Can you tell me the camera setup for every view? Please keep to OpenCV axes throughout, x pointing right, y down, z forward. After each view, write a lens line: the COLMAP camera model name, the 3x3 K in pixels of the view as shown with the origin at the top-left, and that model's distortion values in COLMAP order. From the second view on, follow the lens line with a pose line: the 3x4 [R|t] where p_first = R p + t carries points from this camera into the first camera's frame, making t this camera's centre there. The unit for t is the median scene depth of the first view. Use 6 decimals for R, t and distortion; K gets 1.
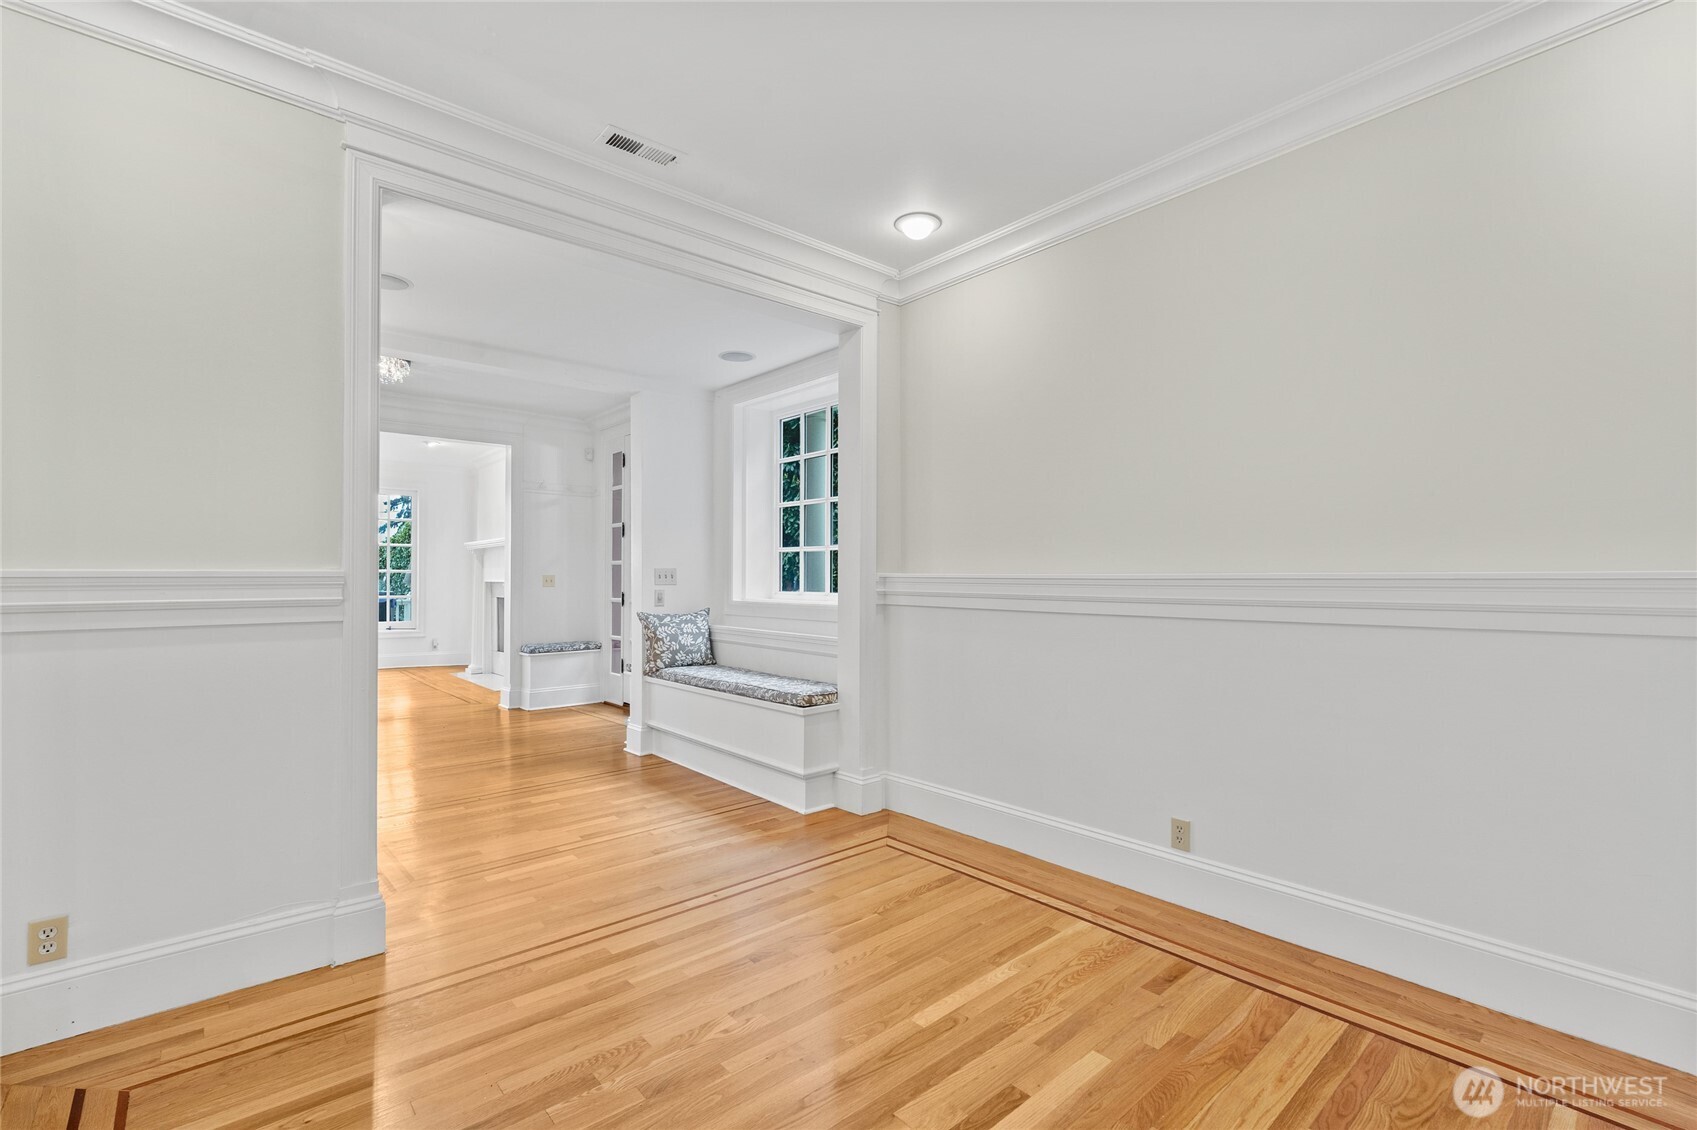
lens RADIAL K [[759.2, 0, 860.5], [0, 759.2, 570.7], [0, 0, 1]] dist [-0.004303, -0.001195]
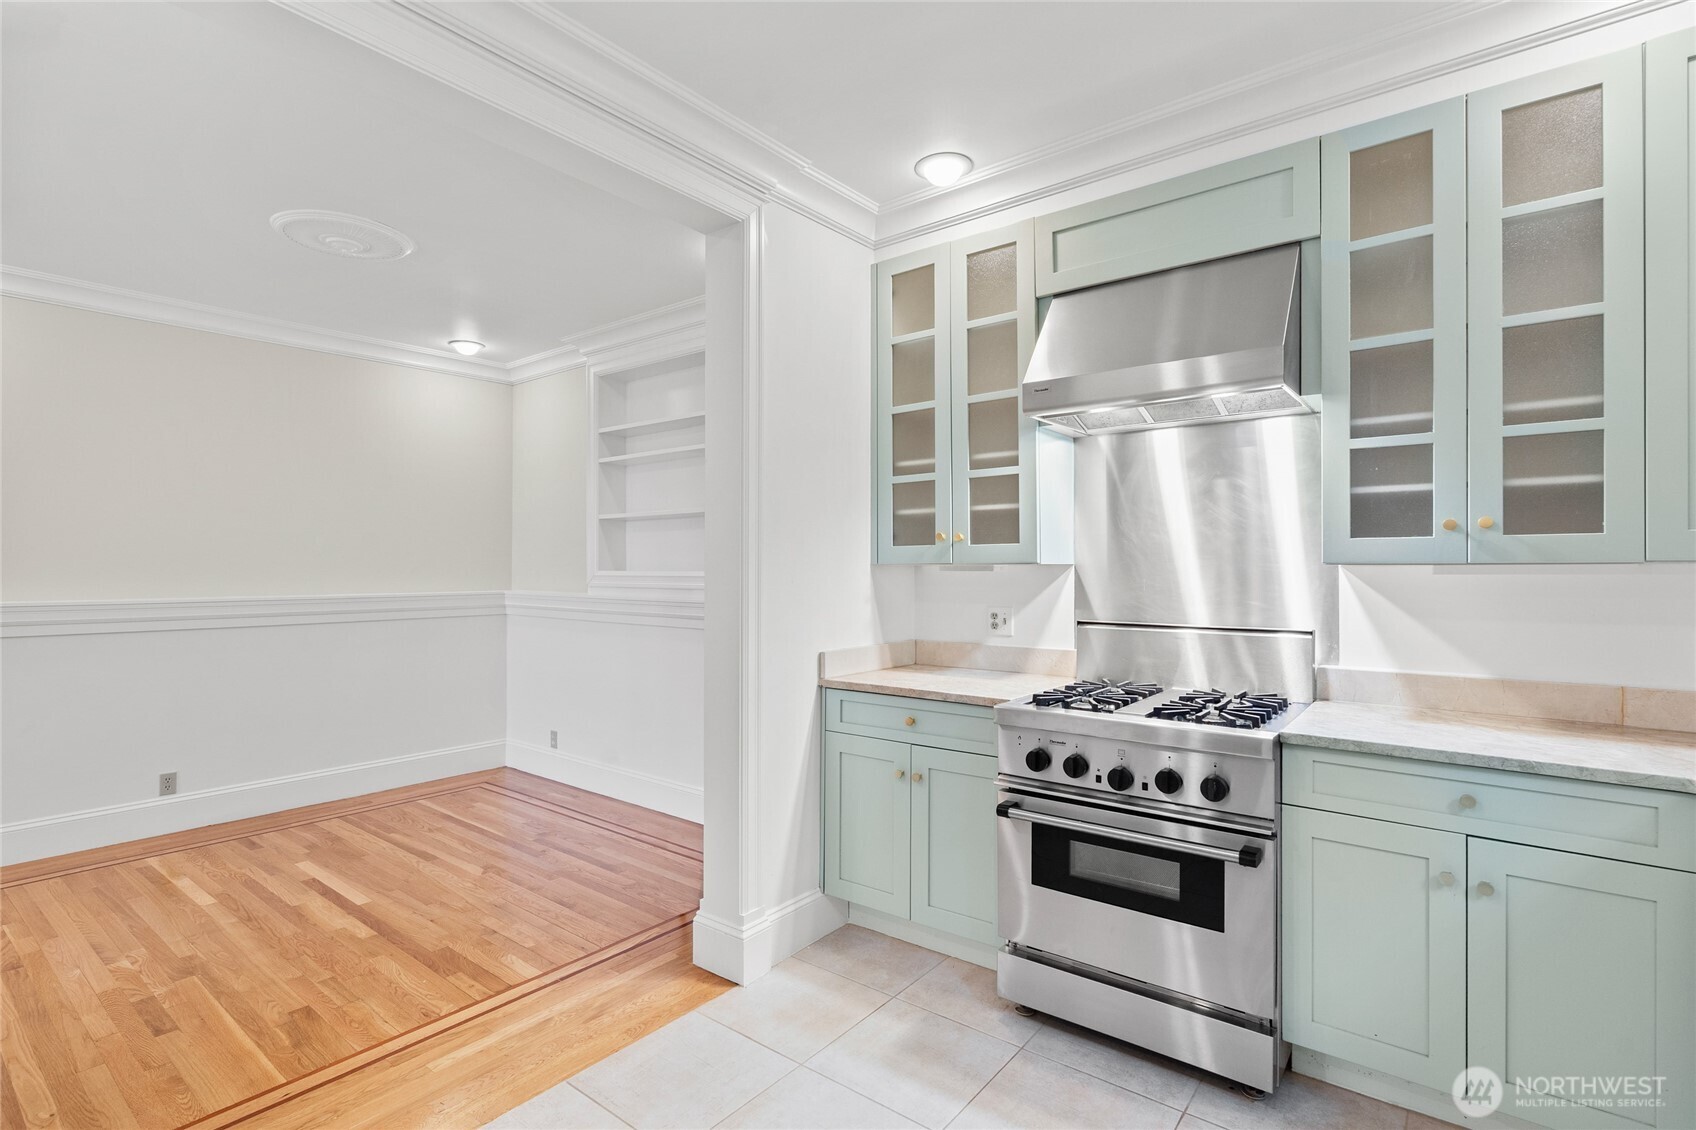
lens RADIAL K [[805.1, 0, 852.3], [0, 805.1, 552.5], [0, 0, 1]] dist [-0.014870, 0.001083]
pose [[-0.180290, 0.017338, 0.983461, -1.073559], [-0.007456, 0.999792, -0.018993, -0.052153], [-0.983585, -0.010757, -0.180123, 0.019846]]
